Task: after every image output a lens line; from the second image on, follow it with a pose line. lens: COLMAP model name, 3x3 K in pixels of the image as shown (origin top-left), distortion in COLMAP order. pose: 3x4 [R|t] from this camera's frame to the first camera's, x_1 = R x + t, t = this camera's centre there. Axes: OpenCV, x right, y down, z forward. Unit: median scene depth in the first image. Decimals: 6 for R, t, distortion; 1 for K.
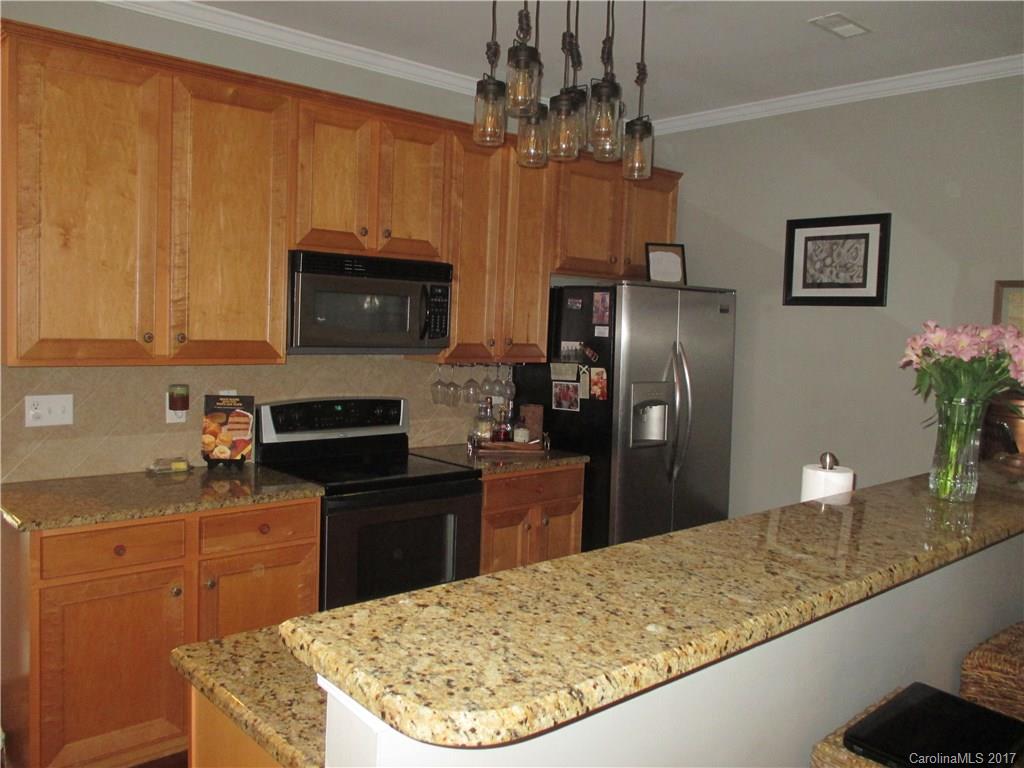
lens RADIAL K [[860.3, 0, 509.8], [0, 860.3, 386.1], [0, 0, 1]] dist [-0.017934, 0.006199]
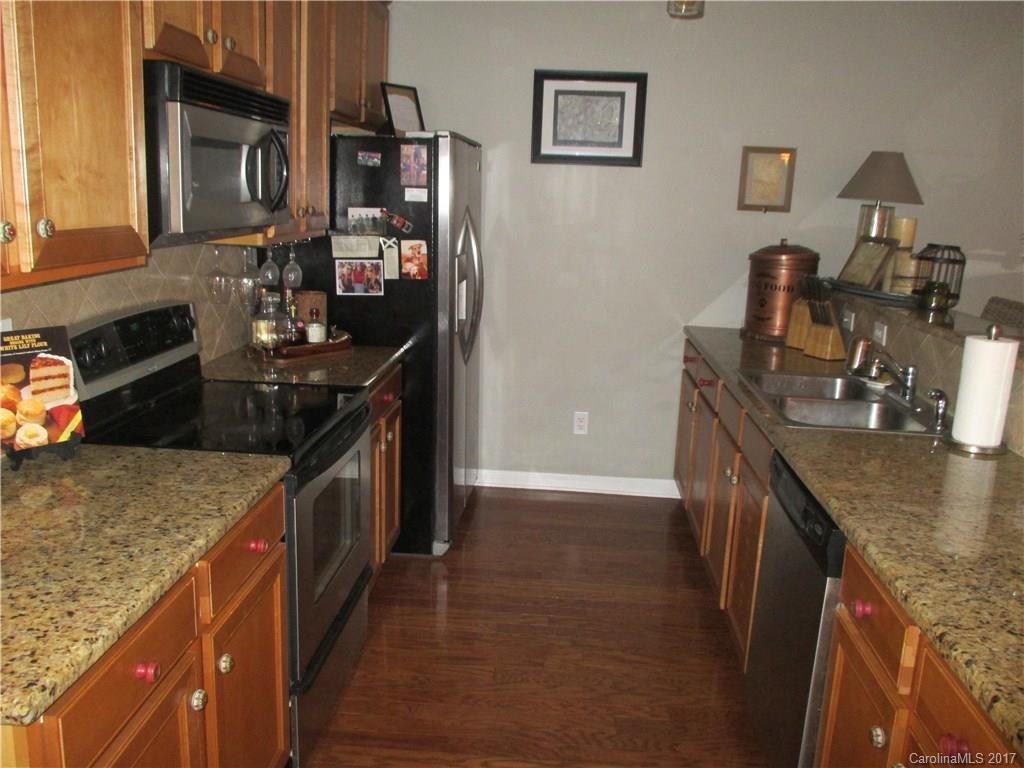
lens RADIAL K [[860.3, 0, 512.2], [0, 860.3, 377.7], [0, 0, 1]] dist [-0.017934, 0.006199]
pose [[0.713998, -0.156766, 0.682372, -0.402112], [0.040499, 0.982227, 0.183277, -0.038314], [-0.698976, -0.103224, 0.707657, 0.338570]]
